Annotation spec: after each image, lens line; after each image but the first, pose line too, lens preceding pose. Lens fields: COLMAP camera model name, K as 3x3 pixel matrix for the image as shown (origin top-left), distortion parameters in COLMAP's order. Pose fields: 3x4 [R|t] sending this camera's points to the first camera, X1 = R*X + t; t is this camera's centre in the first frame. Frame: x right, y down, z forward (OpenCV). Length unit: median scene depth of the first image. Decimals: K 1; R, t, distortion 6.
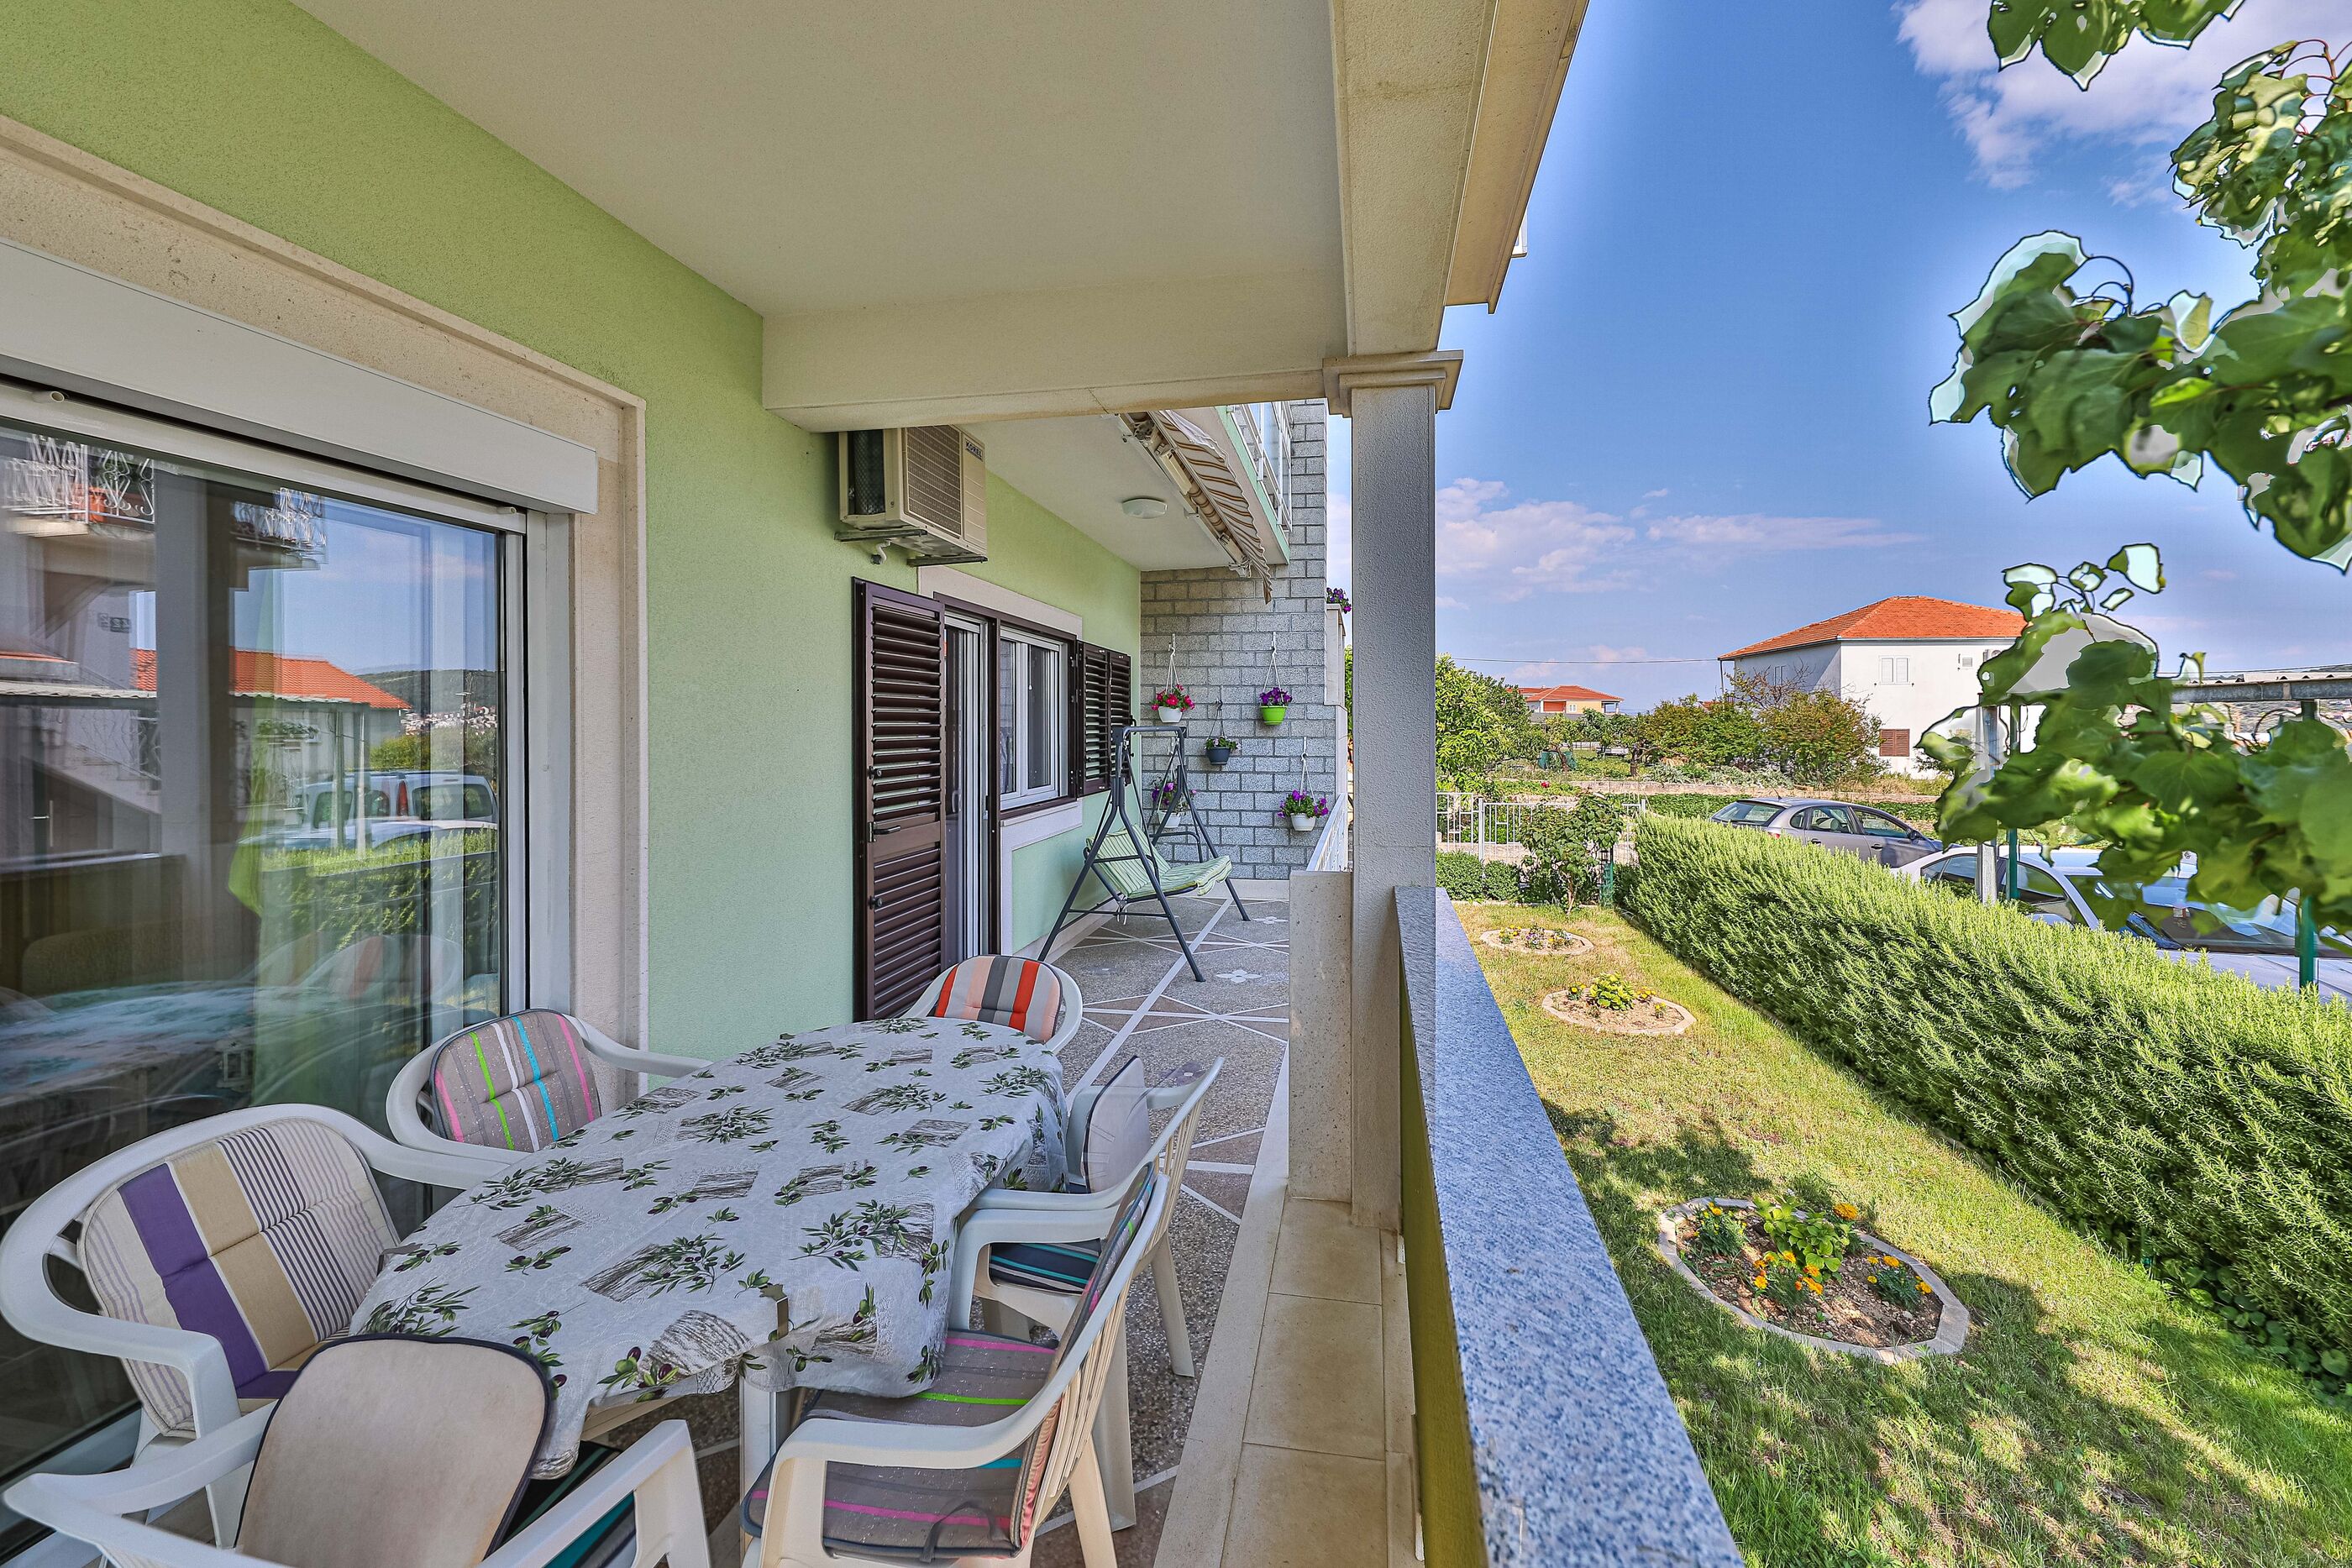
lens RADIAL K [[828.8, 0, 1176.0], [0, 828.8, 784.0], [0, 0, 1]] dist [-0.000875, -0.000099]
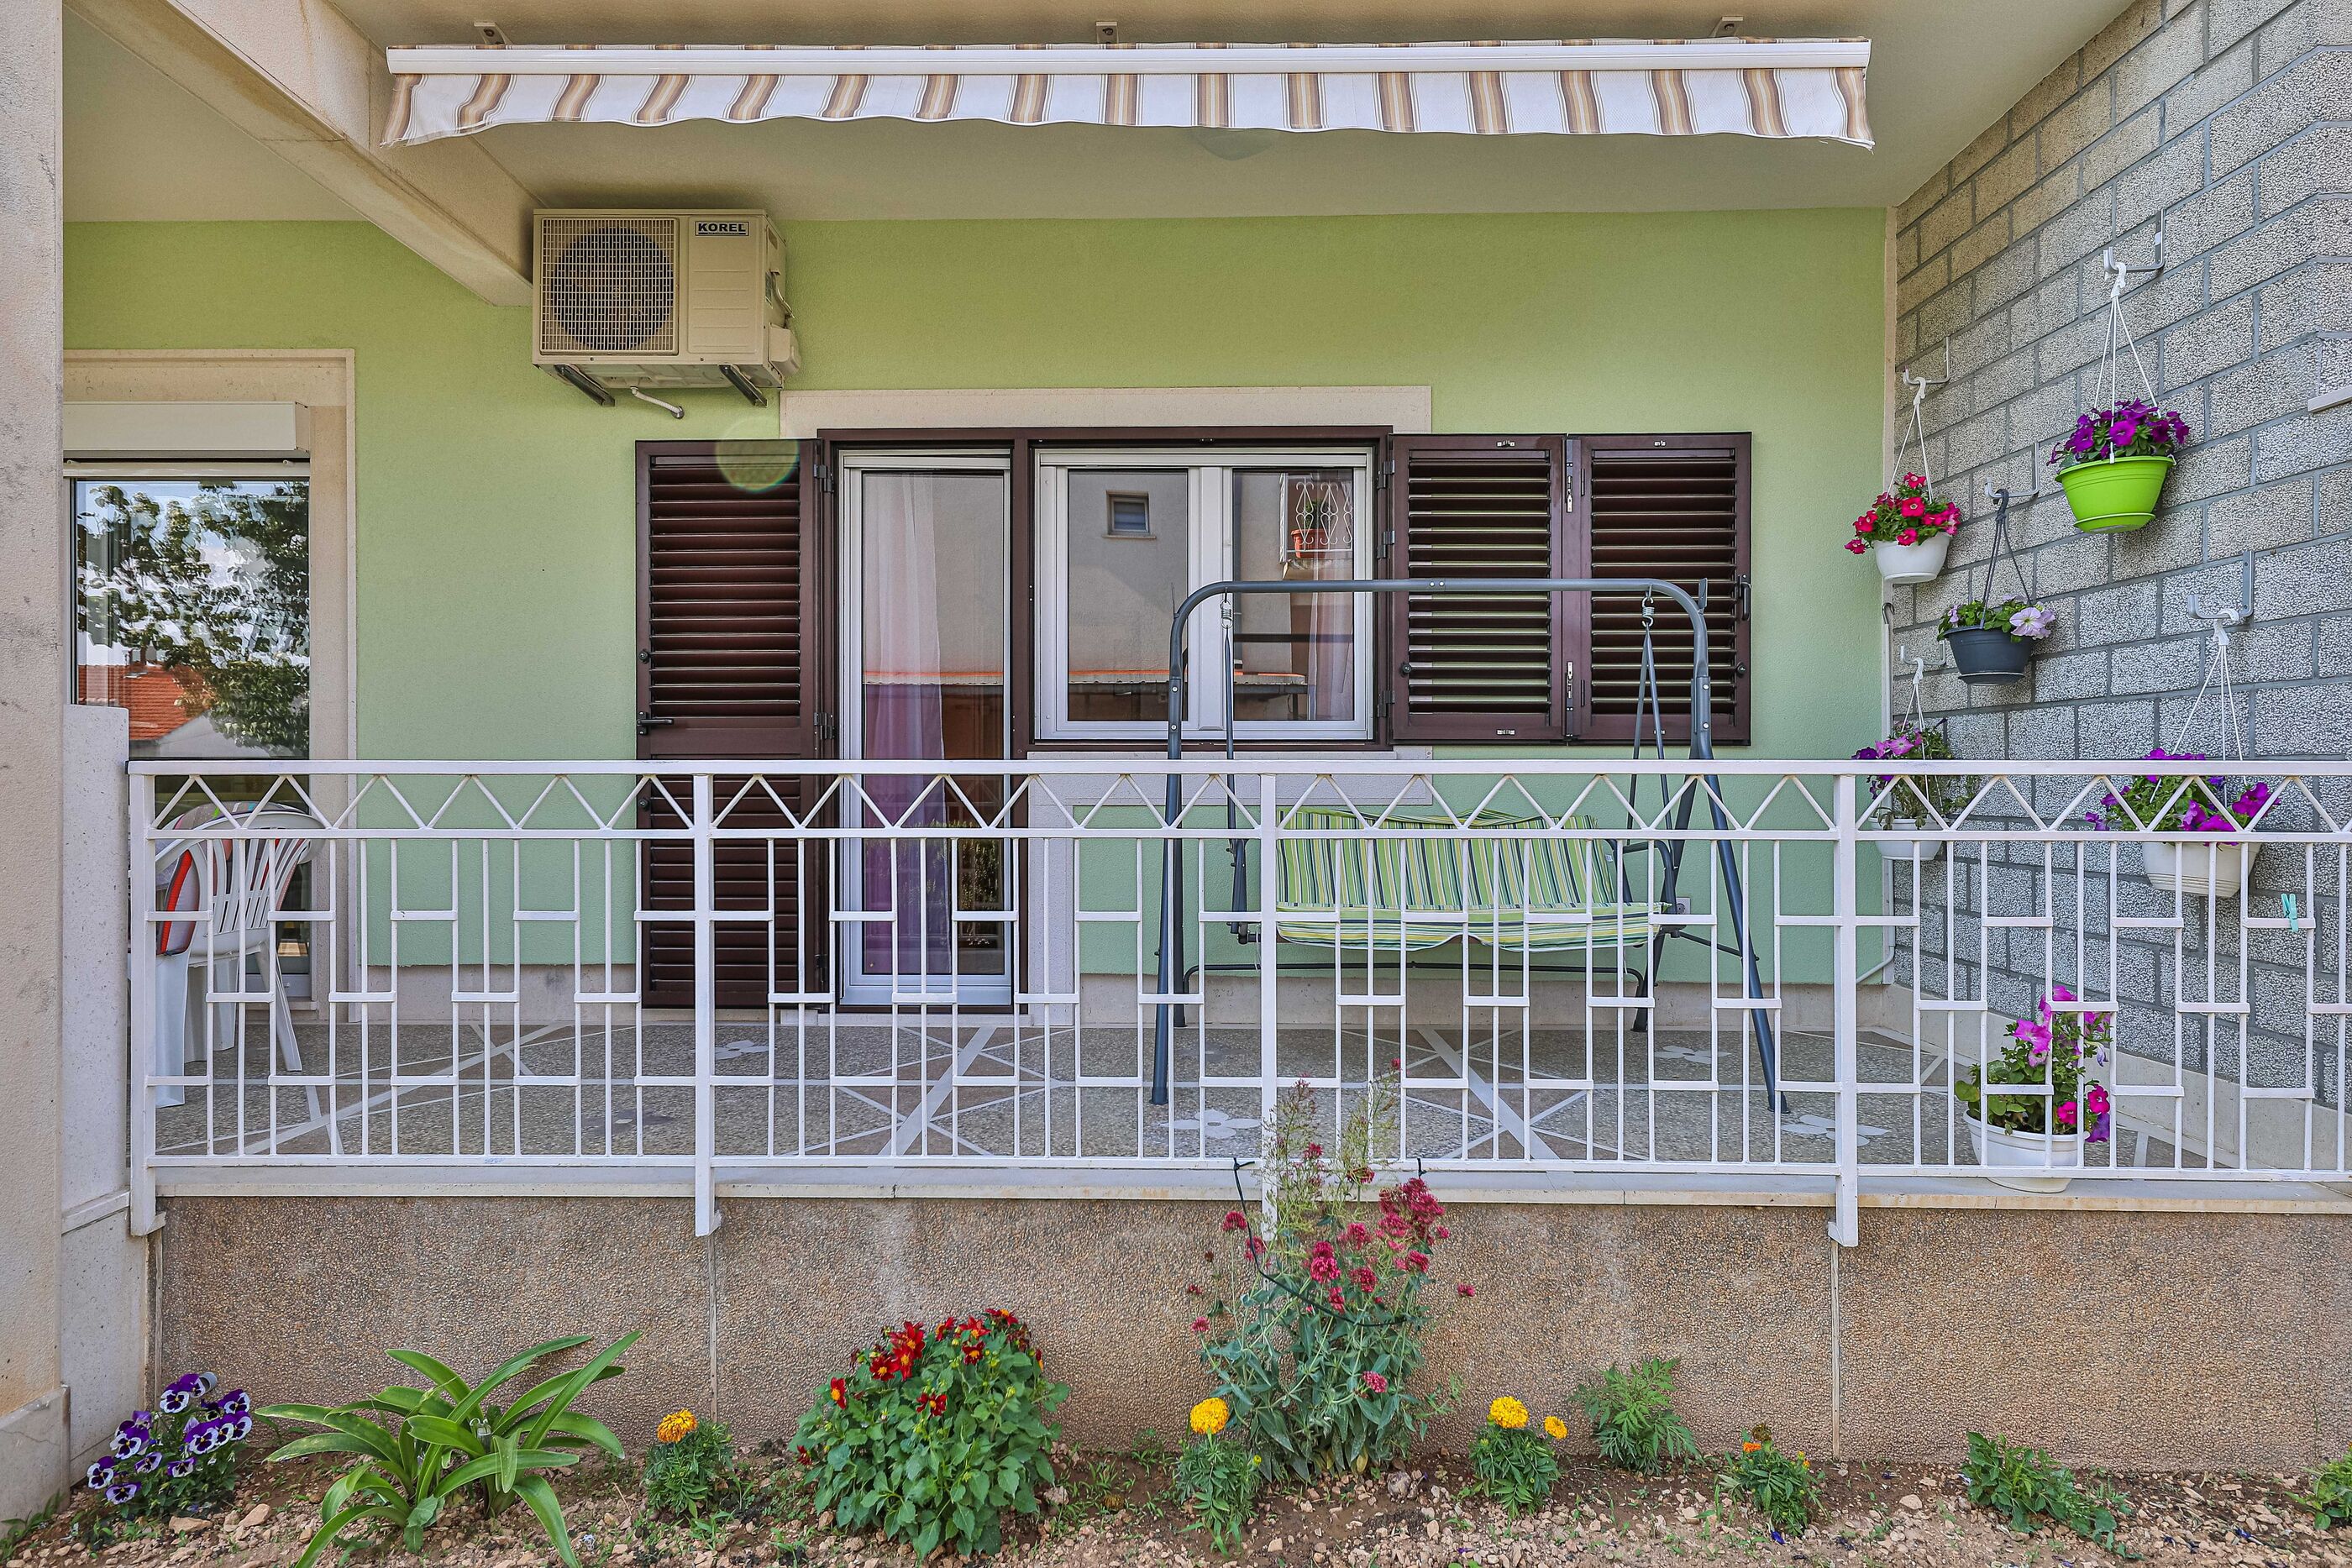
lens RADIAL K [[1226.3, 0, 1176.0], [0, 1226.3, 784.0], [0, 0, 1]] dist [-0.003267, -0.000434]
pose [[0.206329, 0.006417, -0.978462, 0.463633], [-0.071412, 0.997411, -0.008517, 0.045039], [0.975873, 0.071632, 0.206253, 0.579328]]
